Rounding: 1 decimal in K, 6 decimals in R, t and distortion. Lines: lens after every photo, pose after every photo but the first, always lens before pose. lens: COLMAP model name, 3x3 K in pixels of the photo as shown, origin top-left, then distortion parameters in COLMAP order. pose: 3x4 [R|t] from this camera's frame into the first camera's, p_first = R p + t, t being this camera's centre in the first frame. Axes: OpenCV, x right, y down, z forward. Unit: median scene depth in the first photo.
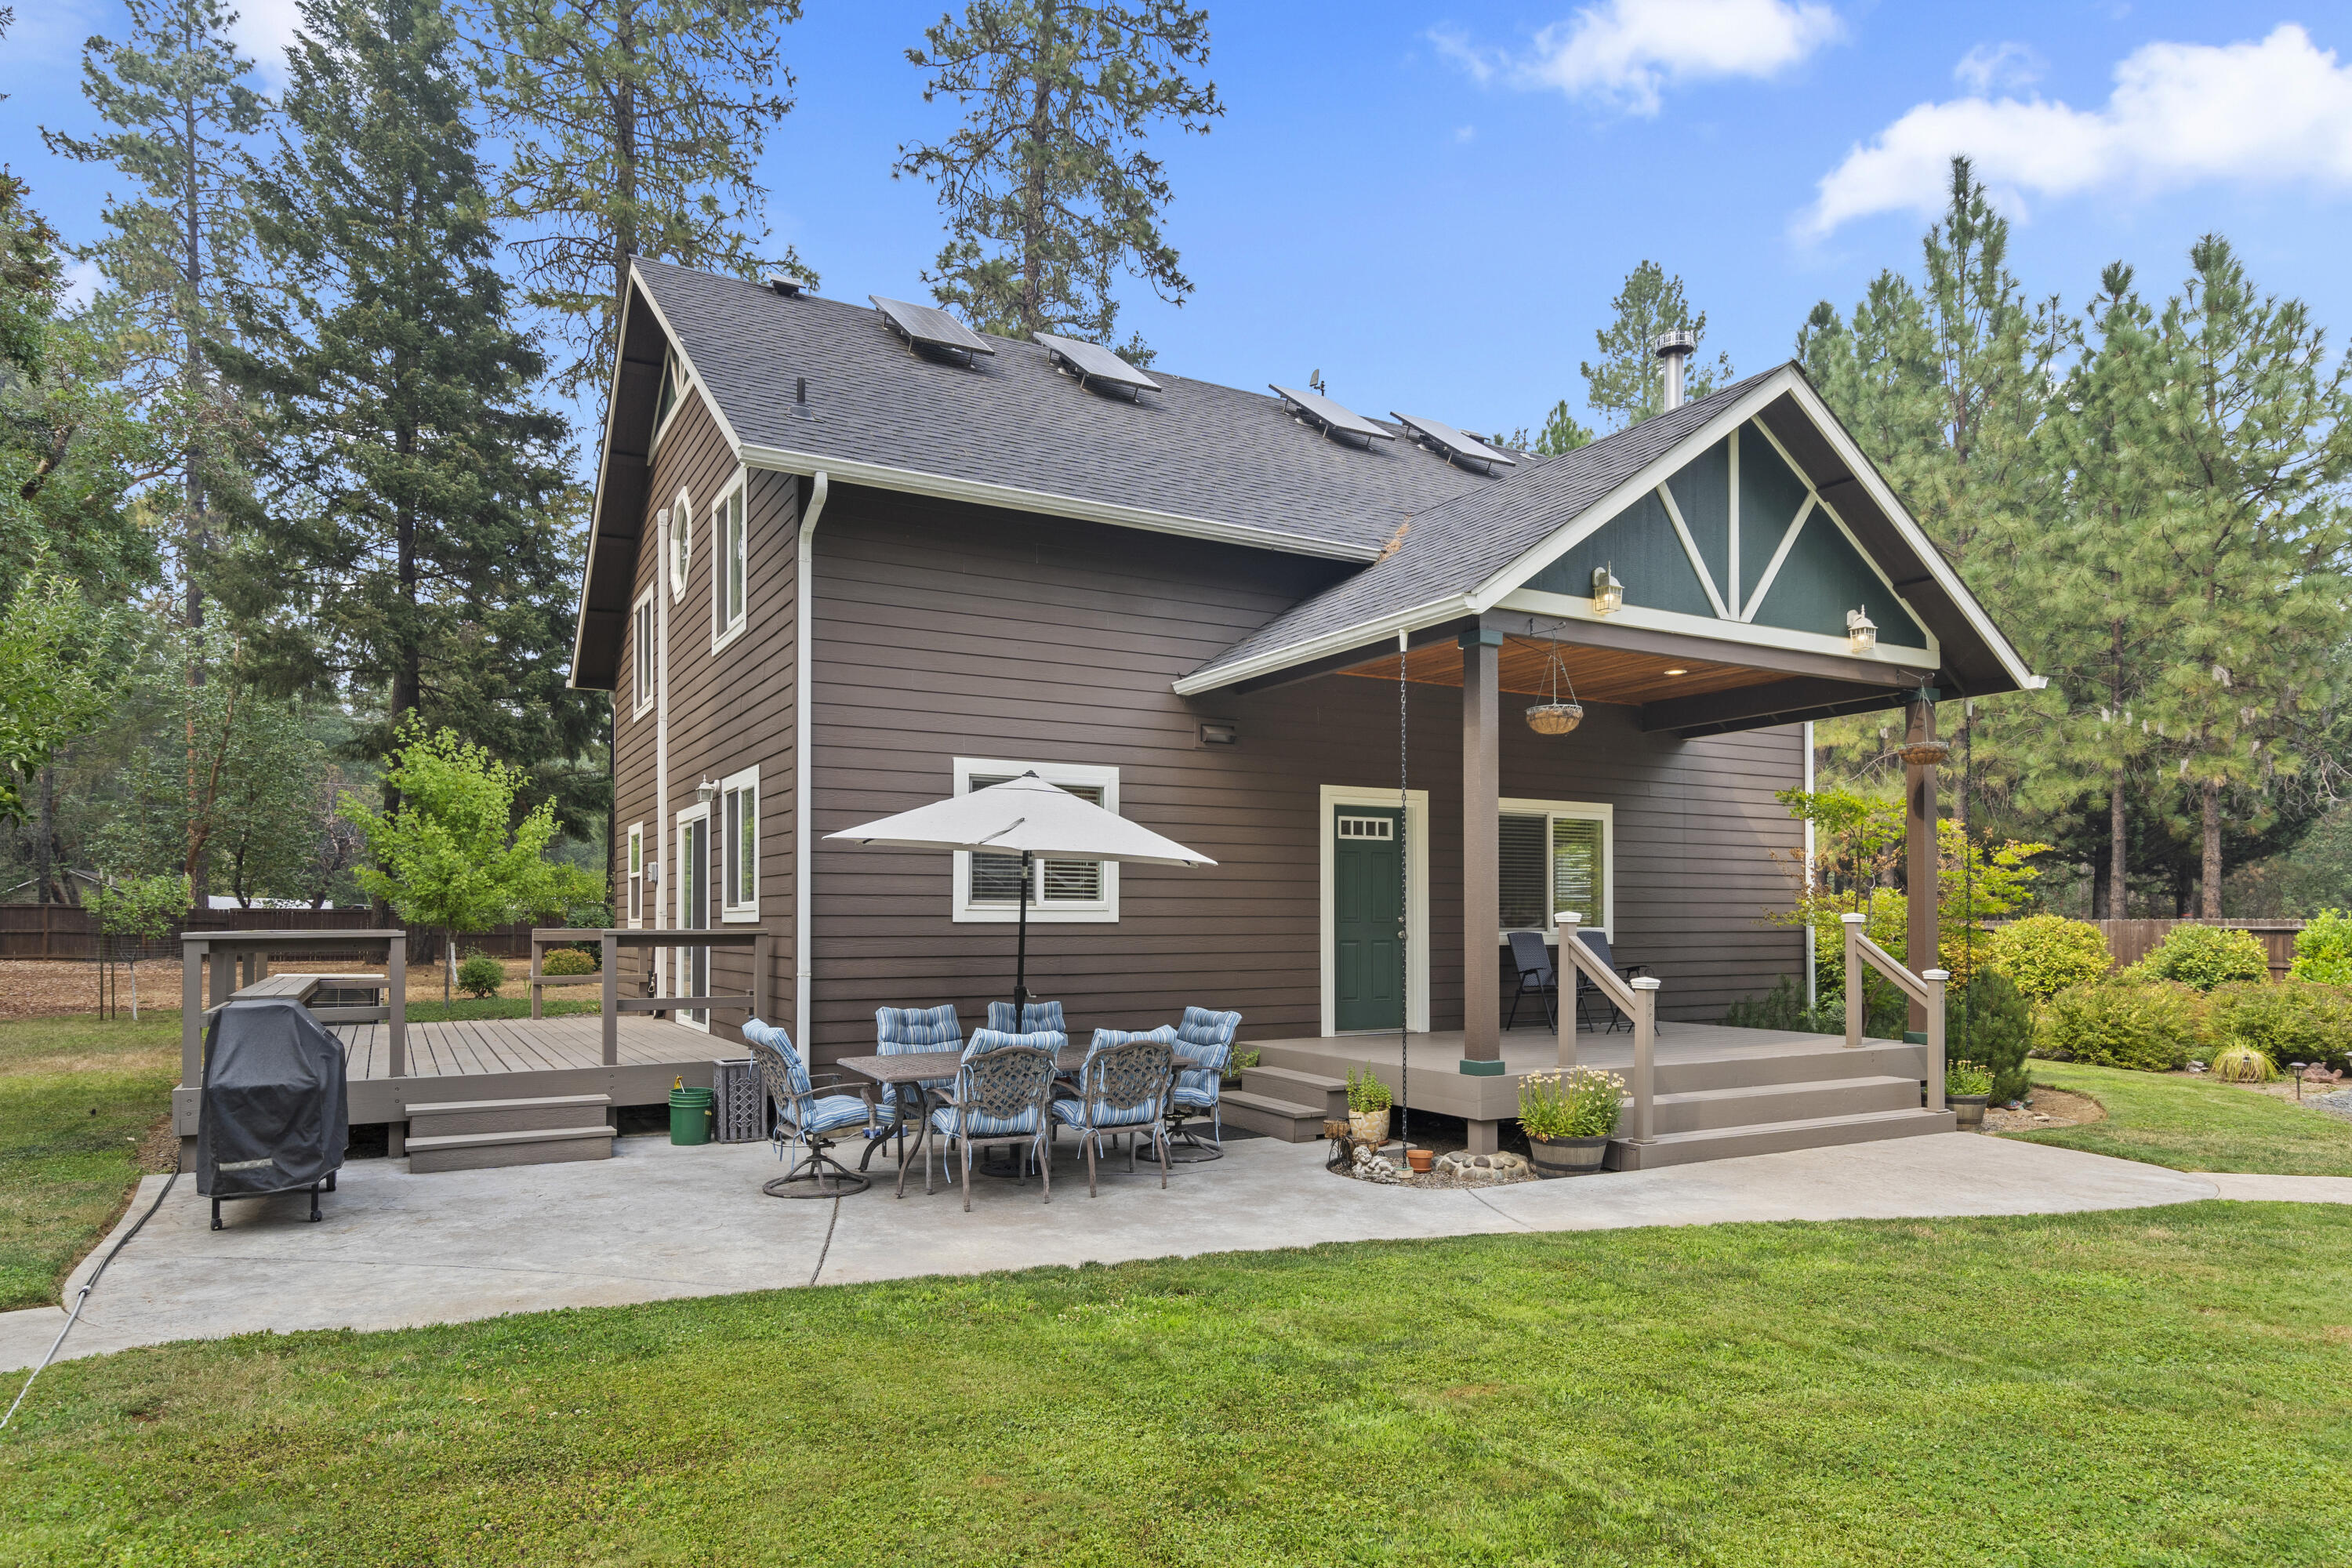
lens RADIAL K [[1396.0, 0, 1173.4], [0, 1396.0, 923.7], [0, 0, 1]] dist [0.001573, 0.000733]
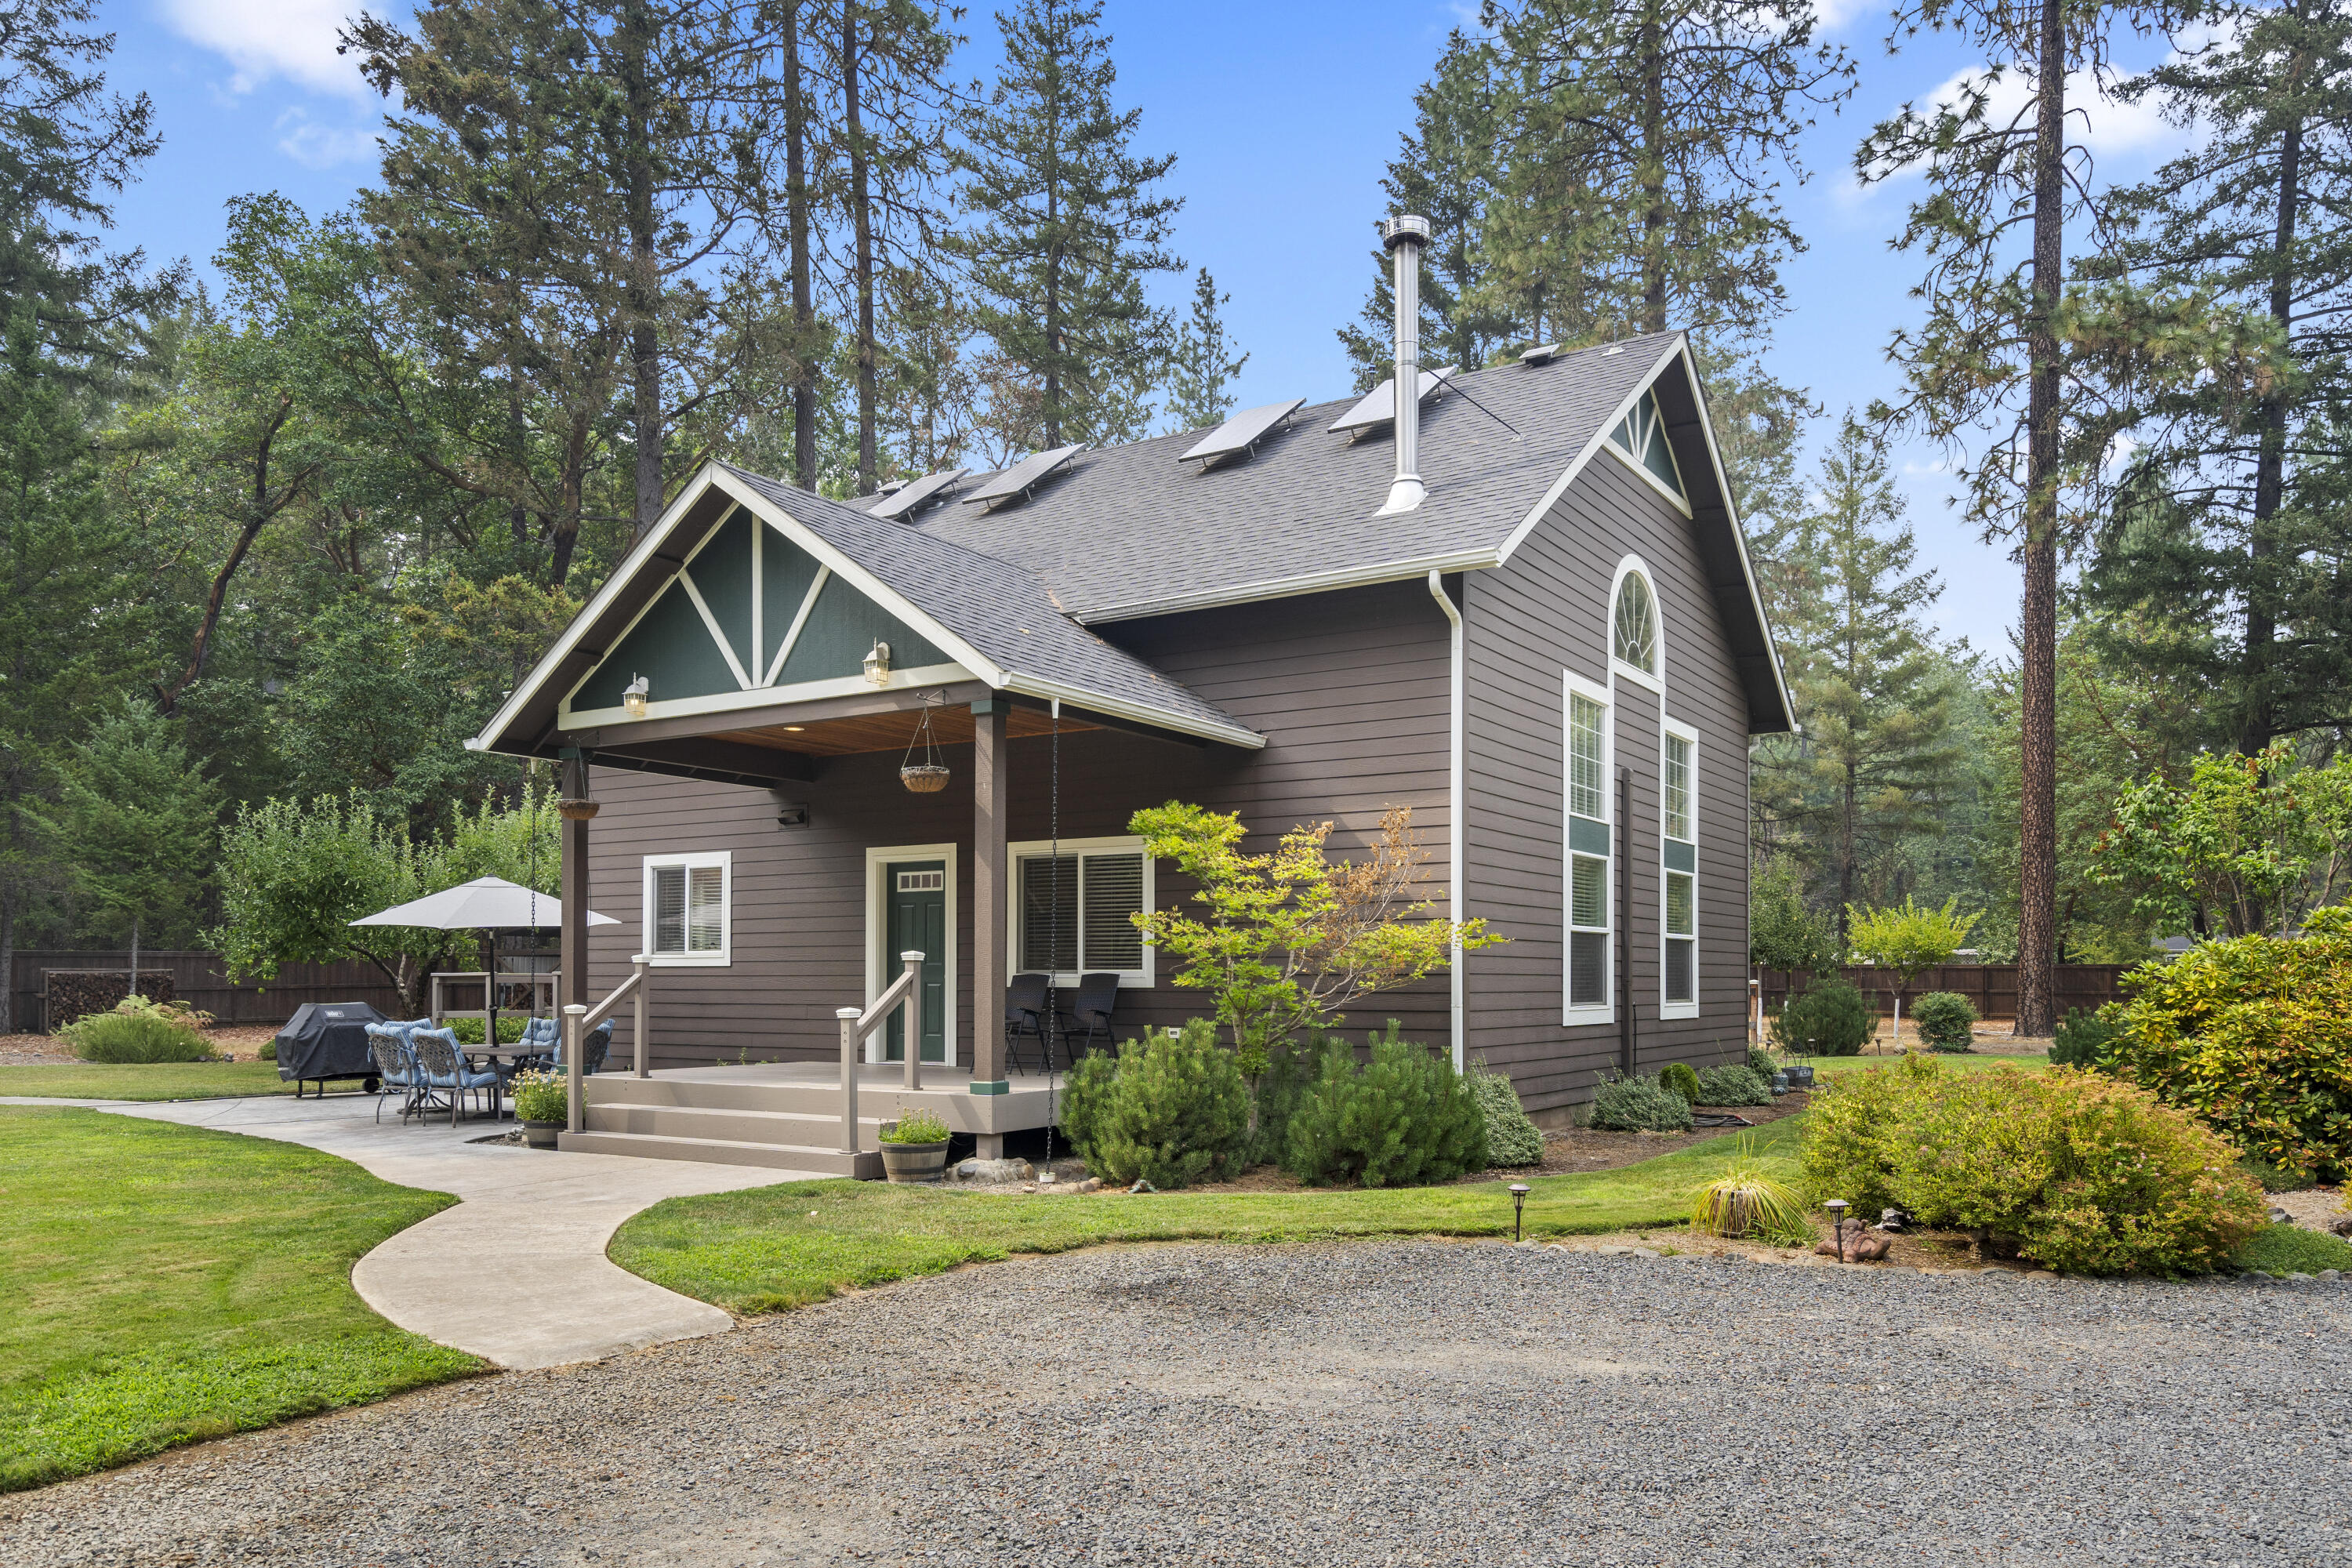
lens RADIAL K [[1678.5, 0, 1188.3], [0, 1678.5, 972.6], [0, 0, 1]] dist [0.010812, 0.003910]
pose [[0.476298, -0.004923, -0.879270, 1.434083], [-0.001688, 0.999977, -0.006514, 0.013542], [0.879282, 0.004587, 0.476279, 0.552357]]
